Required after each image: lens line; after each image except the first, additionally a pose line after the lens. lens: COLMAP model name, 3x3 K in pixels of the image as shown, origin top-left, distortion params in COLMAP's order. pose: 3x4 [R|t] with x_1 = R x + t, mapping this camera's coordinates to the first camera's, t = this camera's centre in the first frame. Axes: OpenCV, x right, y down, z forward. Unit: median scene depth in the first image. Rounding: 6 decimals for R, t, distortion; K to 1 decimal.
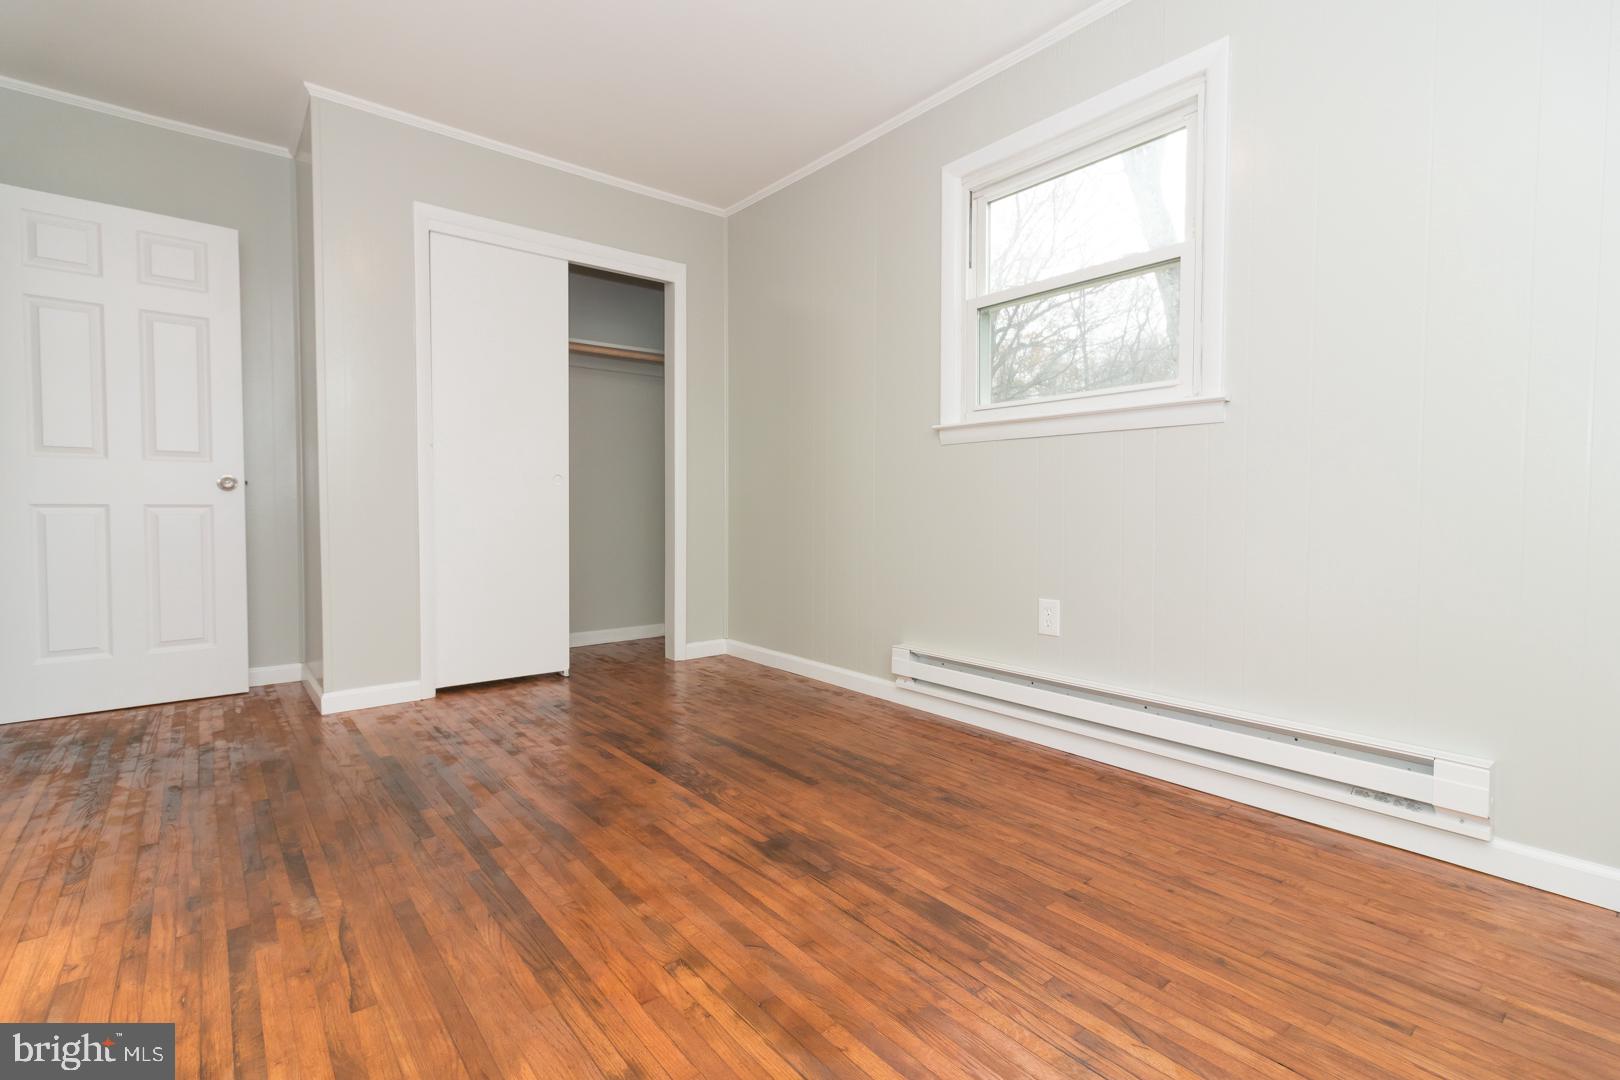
lens RADIAL K [[758.7, 0, 798.1], [0, 758.7, 527.2], [0, 0, 1]] dist [0.000796, 0.000052]
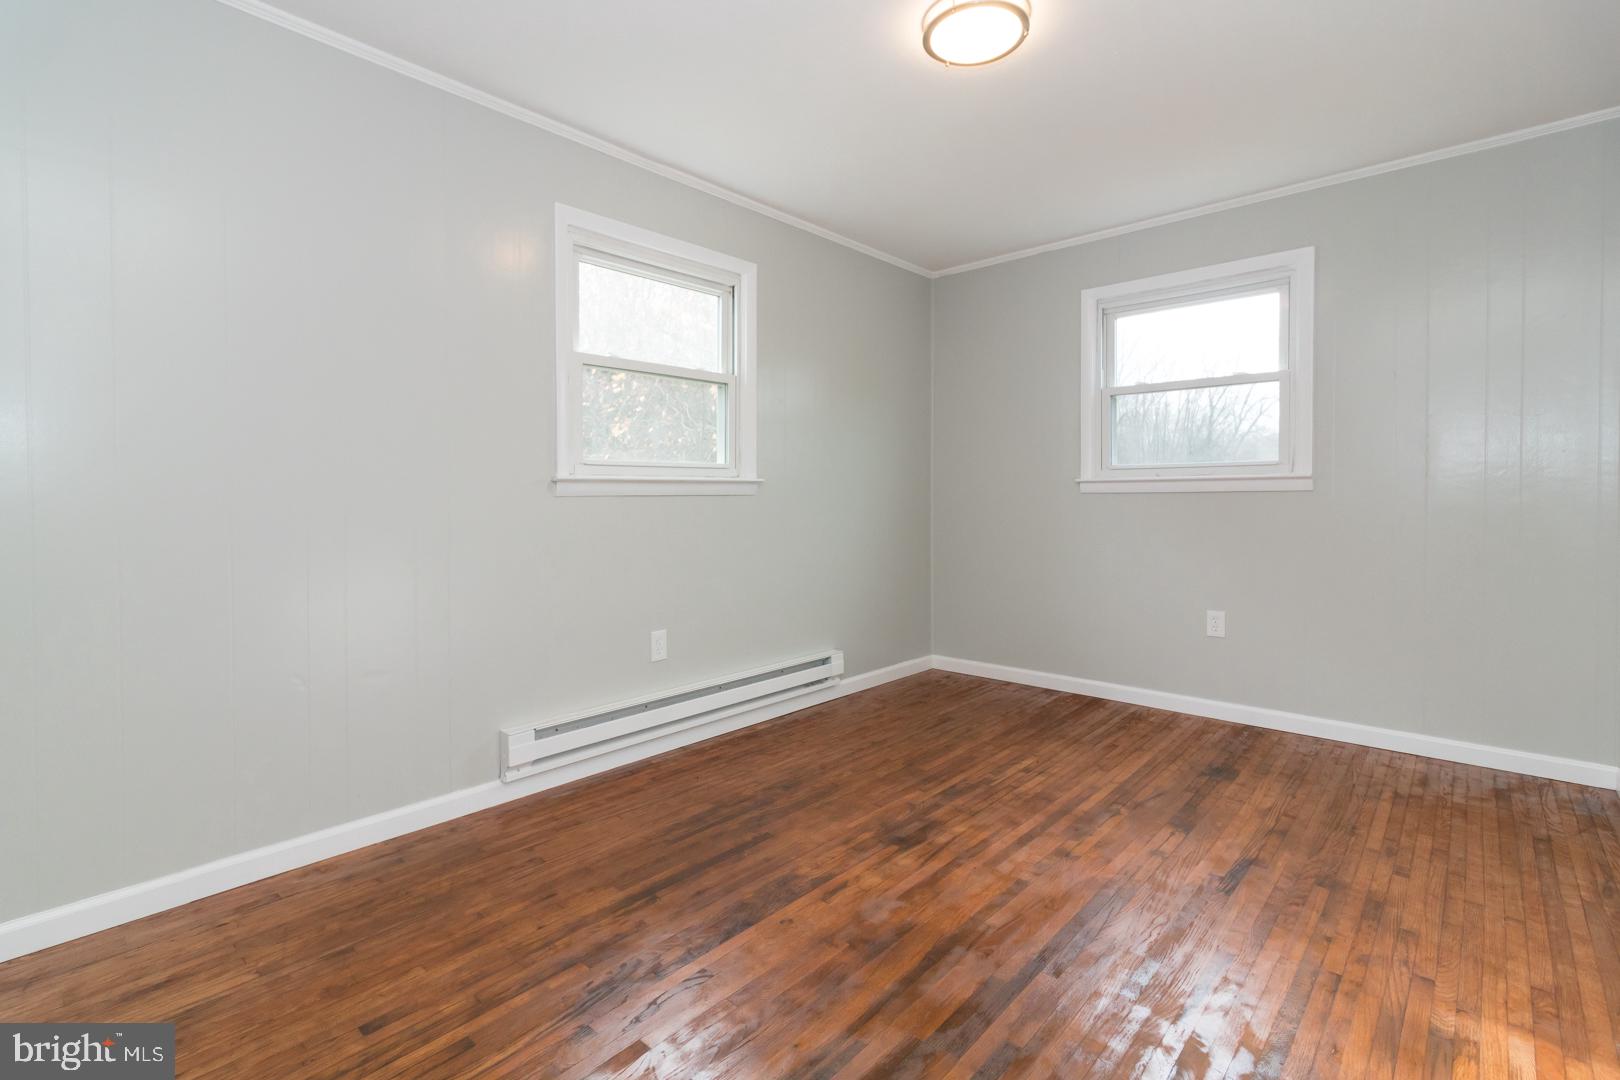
lens RADIAL K [[758.7, 0, 798.1], [0, 758.7, 527.2], [0, 0, 1]] dist [0.000796, 0.000052]
pose [[-0.167081, -0.047938, 0.984777, -1.072678], [0.027110, 0.998216, 0.053192, -0.155794], [-0.985570, 0.035585, -0.165483, 1.191100]]
